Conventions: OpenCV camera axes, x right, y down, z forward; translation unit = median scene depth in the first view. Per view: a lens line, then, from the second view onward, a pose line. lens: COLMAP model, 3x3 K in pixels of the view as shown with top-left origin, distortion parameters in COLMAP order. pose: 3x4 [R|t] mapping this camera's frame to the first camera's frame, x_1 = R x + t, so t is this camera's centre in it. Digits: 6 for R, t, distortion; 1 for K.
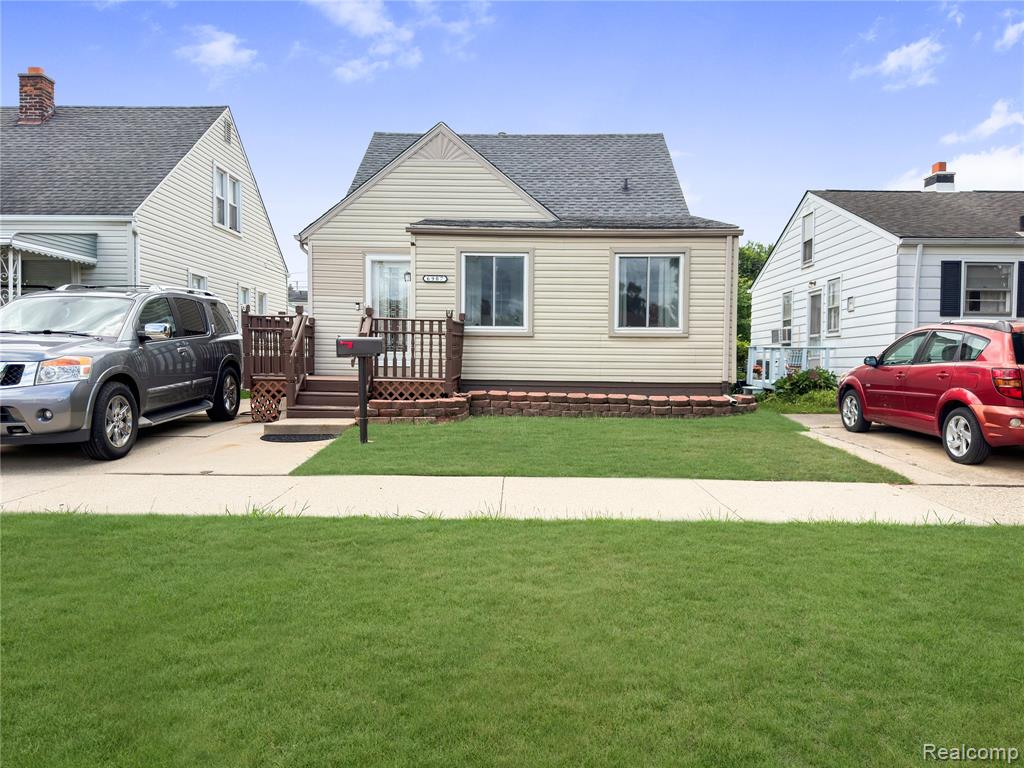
lens RADIAL K [[726.0, 0, 509.2], [0, 726.0, 413.3], [0, 0, 1]] dist [0.022923, -0.033716]
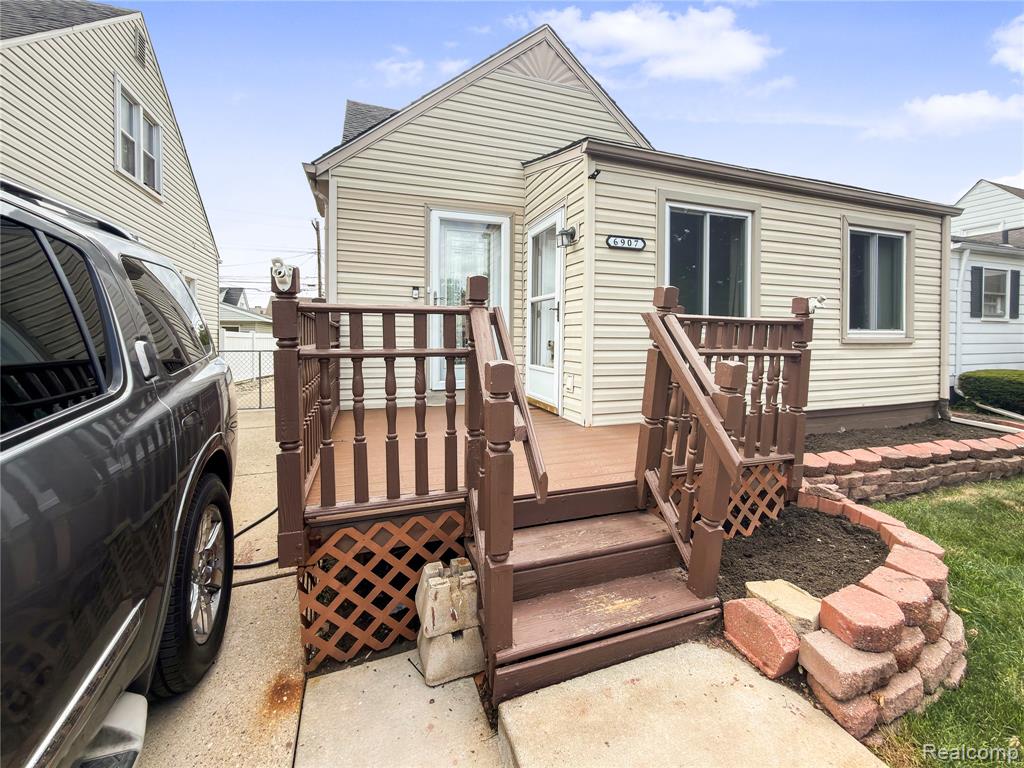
lens RADIAL K [[424.2, 0, 507.4], [0, 424.2, 351.1], [0, 0, 1]] dist [-0.001753, 0.000615]
pose [[0.933510, -0.020402, 0.357970, -0.304148], [0.032624, 0.999072, -0.028133, -0.097237], [-0.357064, 0.037941, 0.933309, 0.734563]]
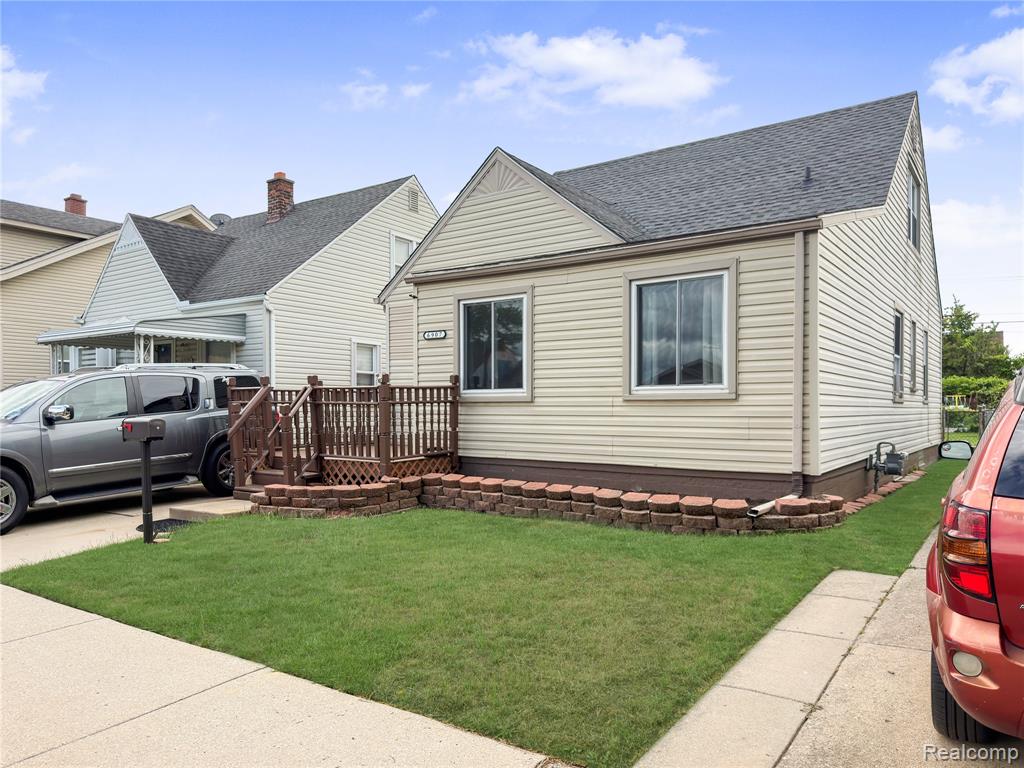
lens RADIAL K [[726.0, 0, 505.0], [0, 726.0, 426.3], [0, 0, 1]] dist [0.022923, -0.033716]
pose [[0.832197, 0.000446, -0.554480, 0.426811], [-0.027976, 0.998760, -0.041184, -0.049079], [0.553774, 0.049785, 0.831177, 0.360092]]
